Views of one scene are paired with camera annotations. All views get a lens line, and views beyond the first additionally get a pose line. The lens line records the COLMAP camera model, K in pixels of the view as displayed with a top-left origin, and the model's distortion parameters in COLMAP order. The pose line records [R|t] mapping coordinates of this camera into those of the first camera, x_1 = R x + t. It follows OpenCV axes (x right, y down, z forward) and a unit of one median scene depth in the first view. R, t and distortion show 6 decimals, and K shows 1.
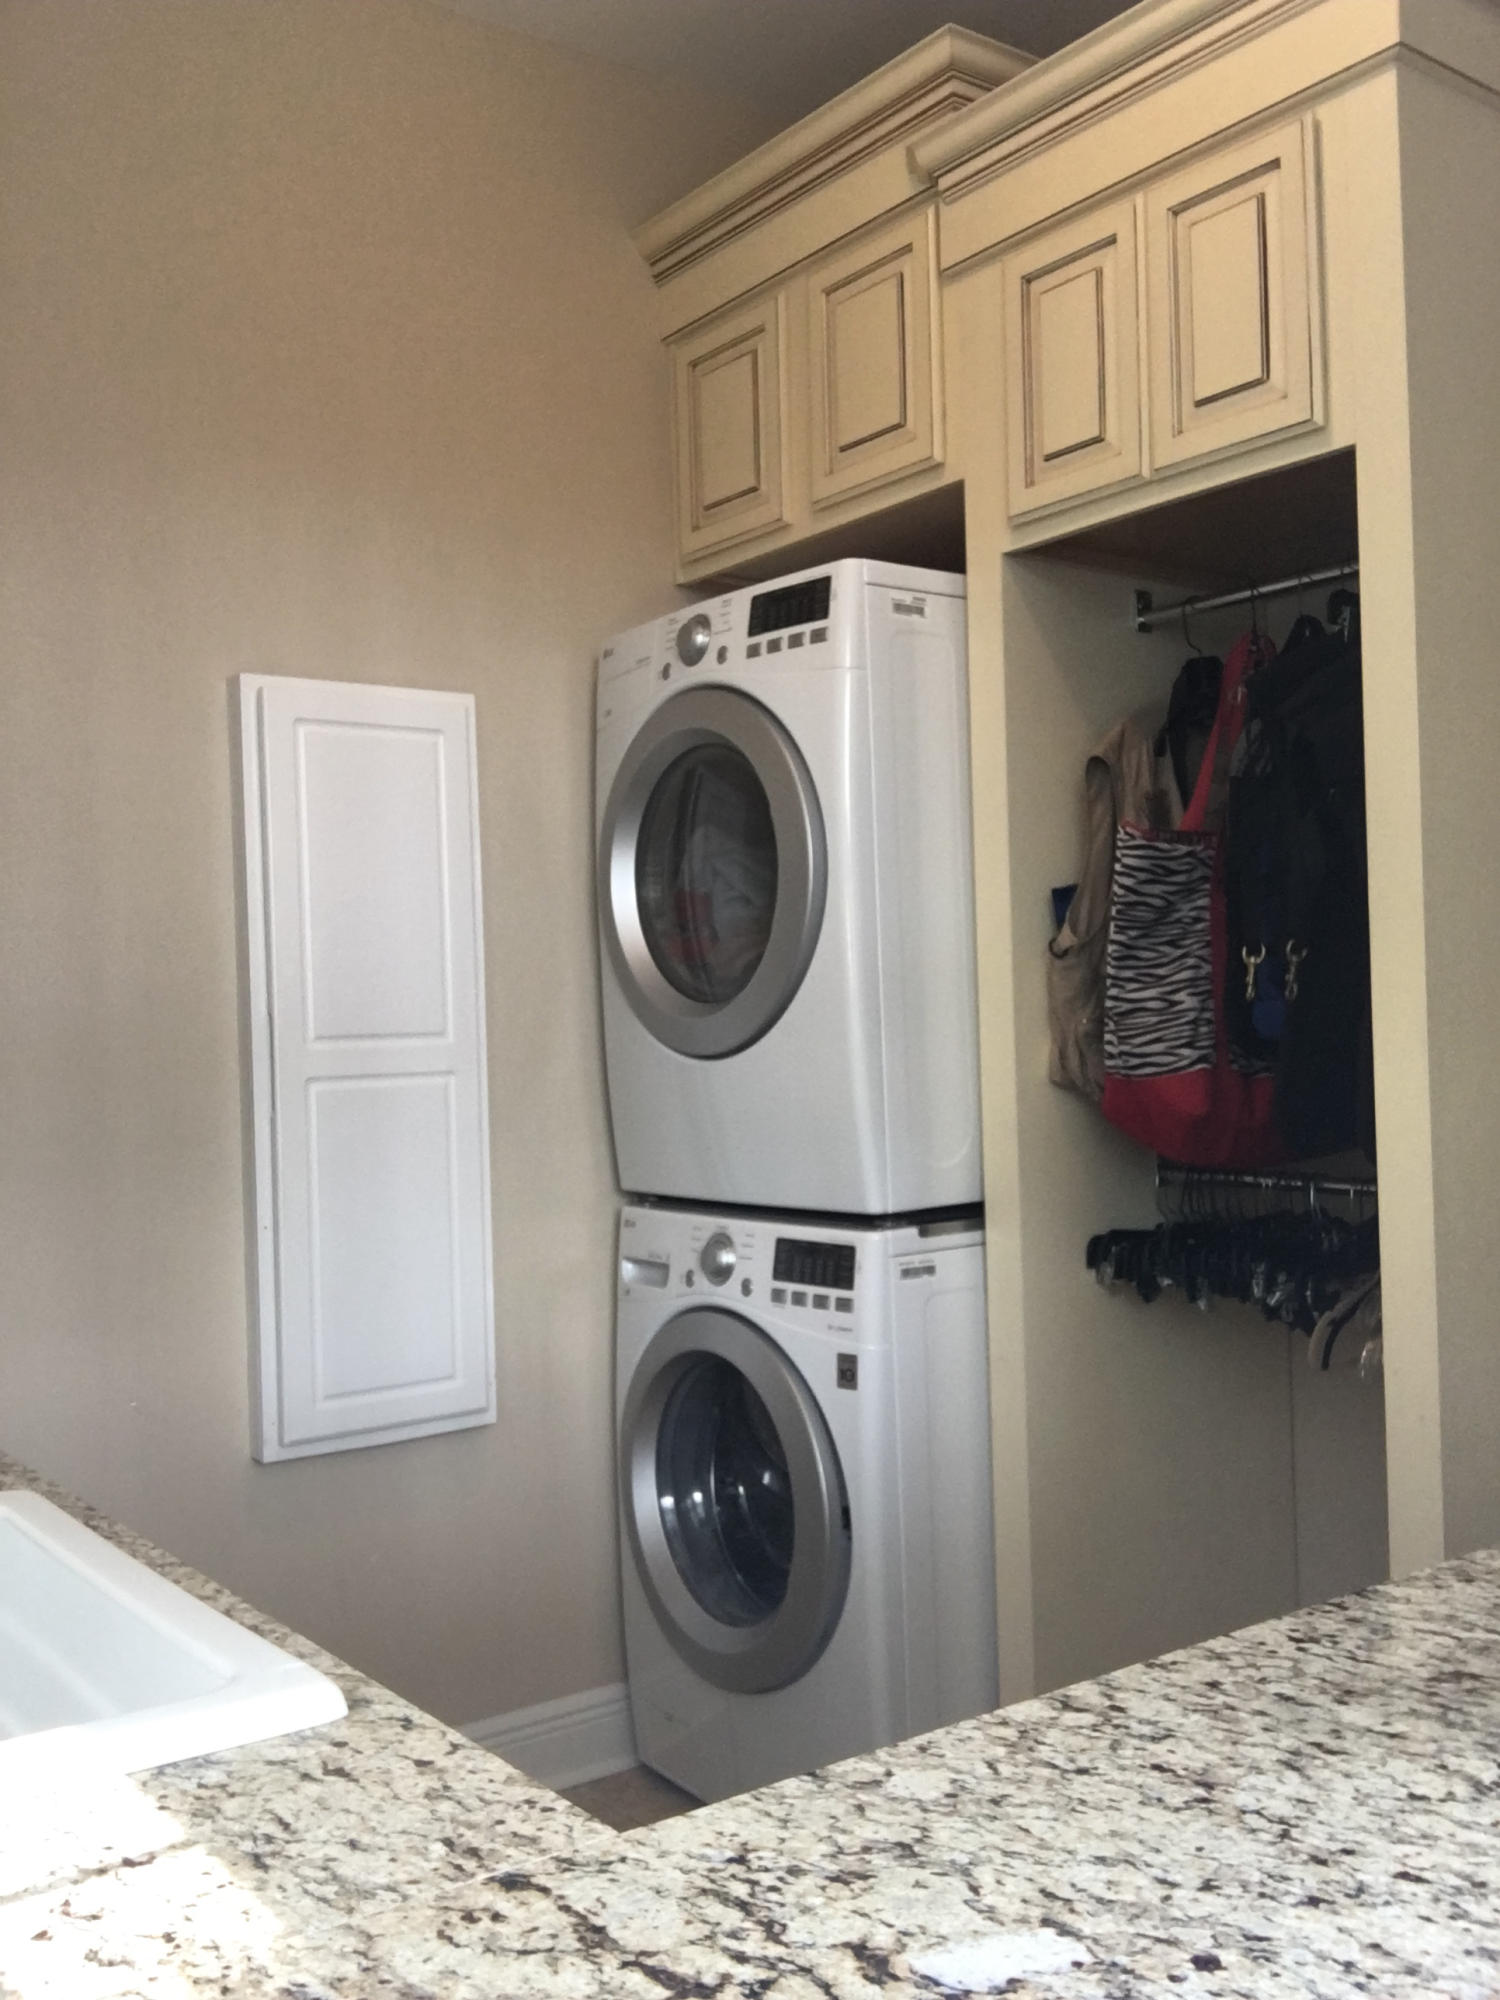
lens RADIAL K [[1857.6, 0, 755.9], [0, 1857.6, 1005.3], [0, 0, 1]] dist [-0.023140, 0.000000]
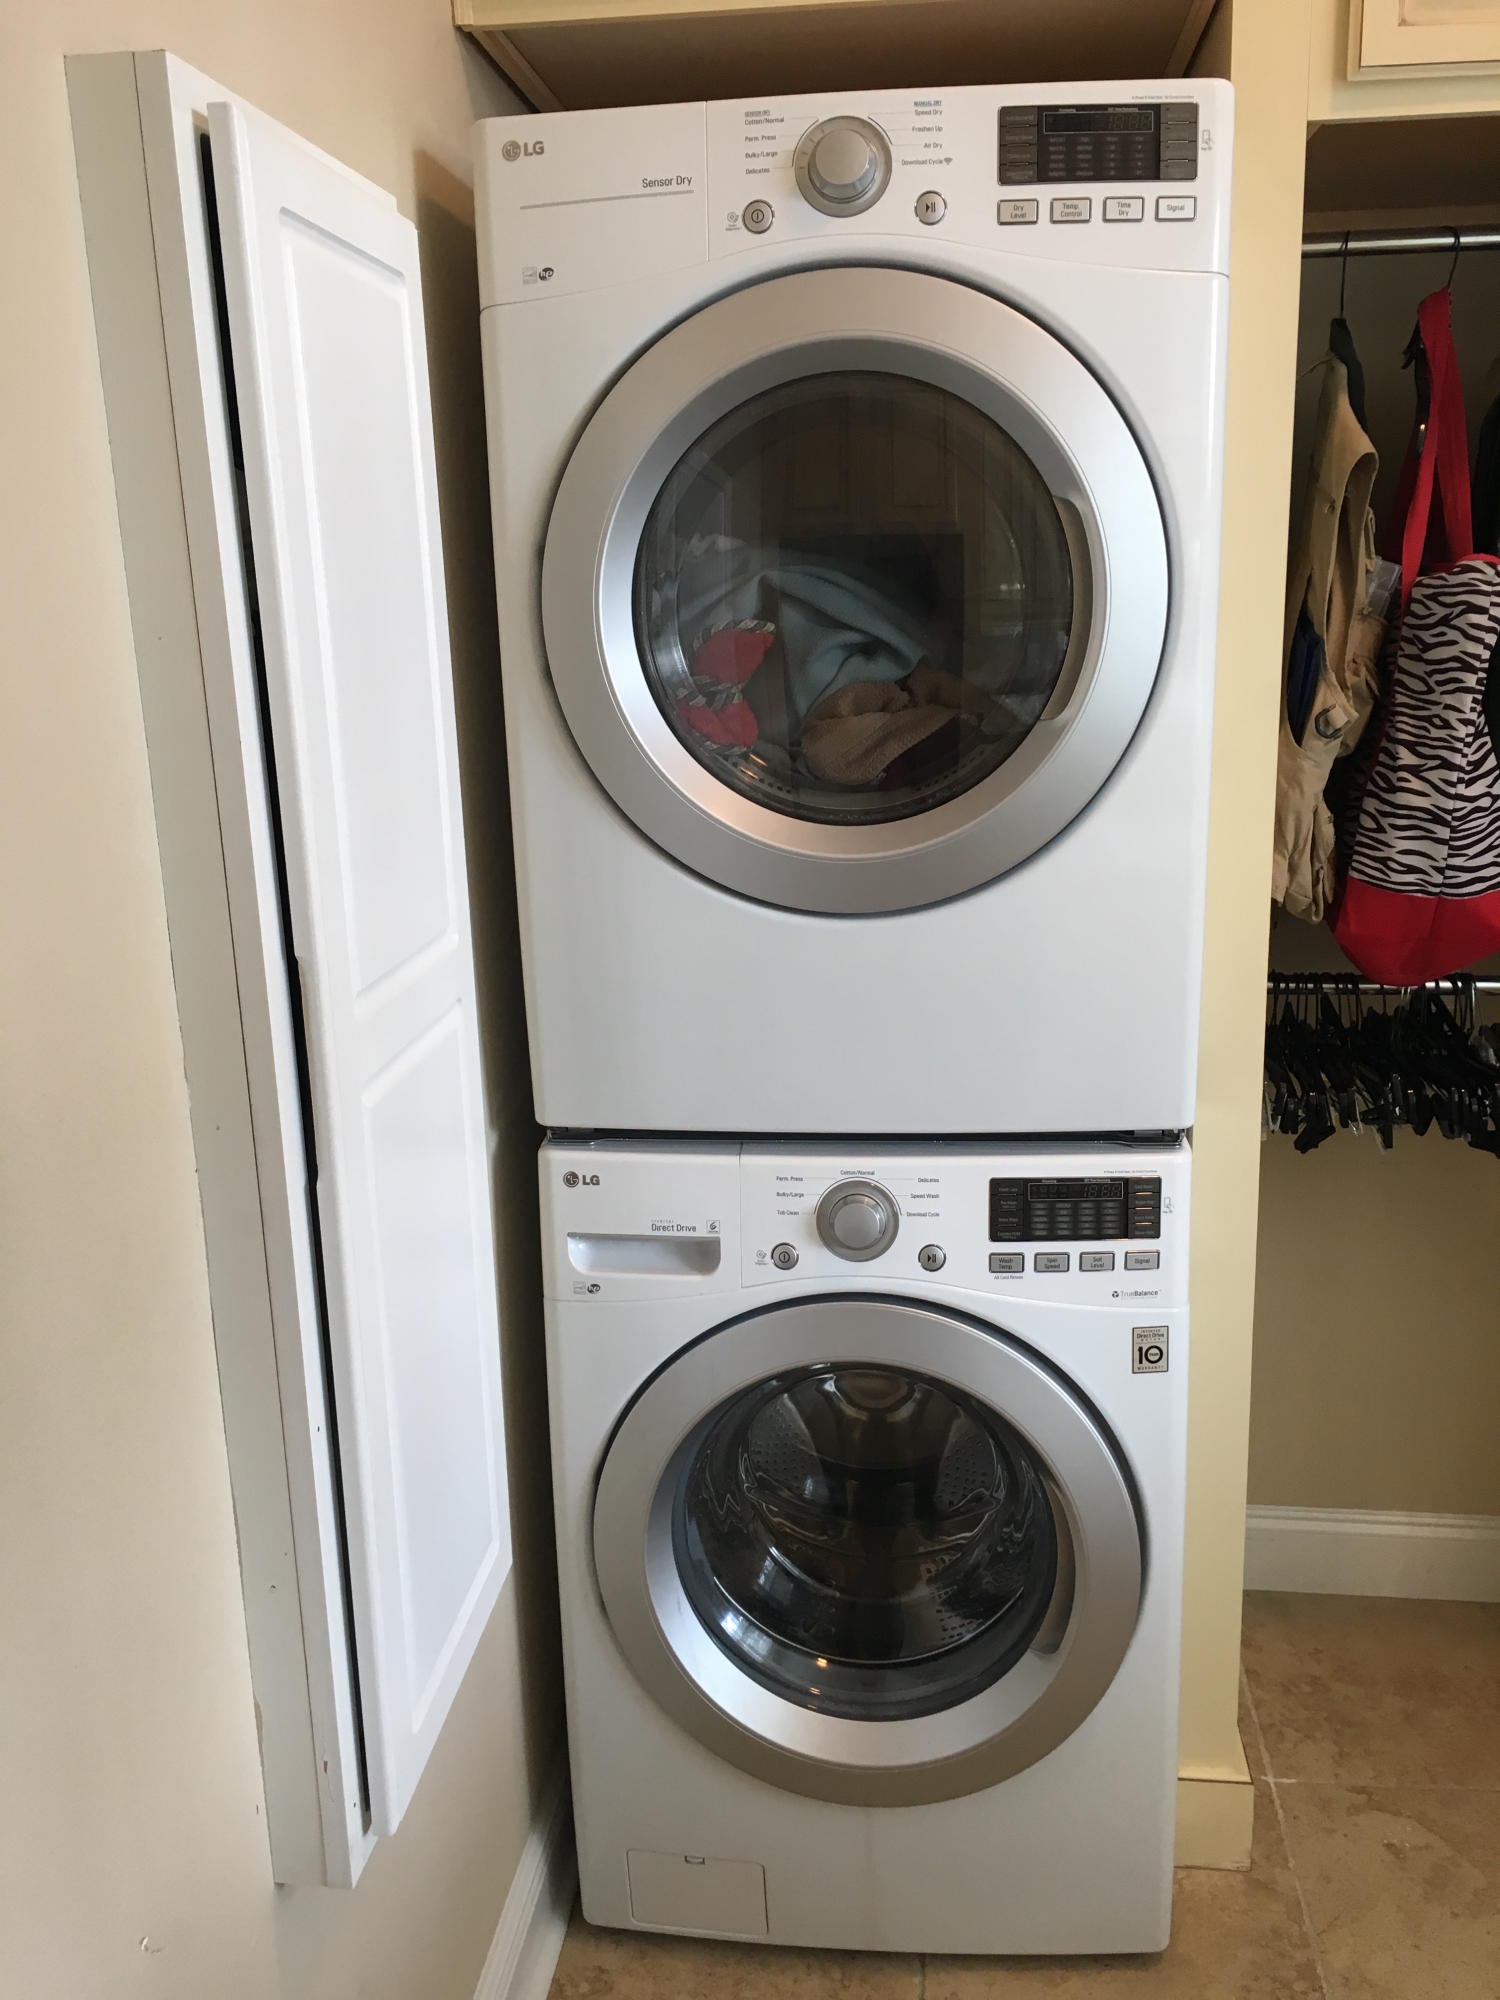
lens RADIAL K [[1703.1, 0, 754.3], [0, 1703.1, 992.8], [0, 0, 1]] dist [0.073249, -0.096754]
pose [[0.676279, -0.164703, 0.717997, -0.492650], [0.000133, 0.974712, 0.223466, -0.078911], [-0.736646, -0.151029, 0.659199, 0.700789]]
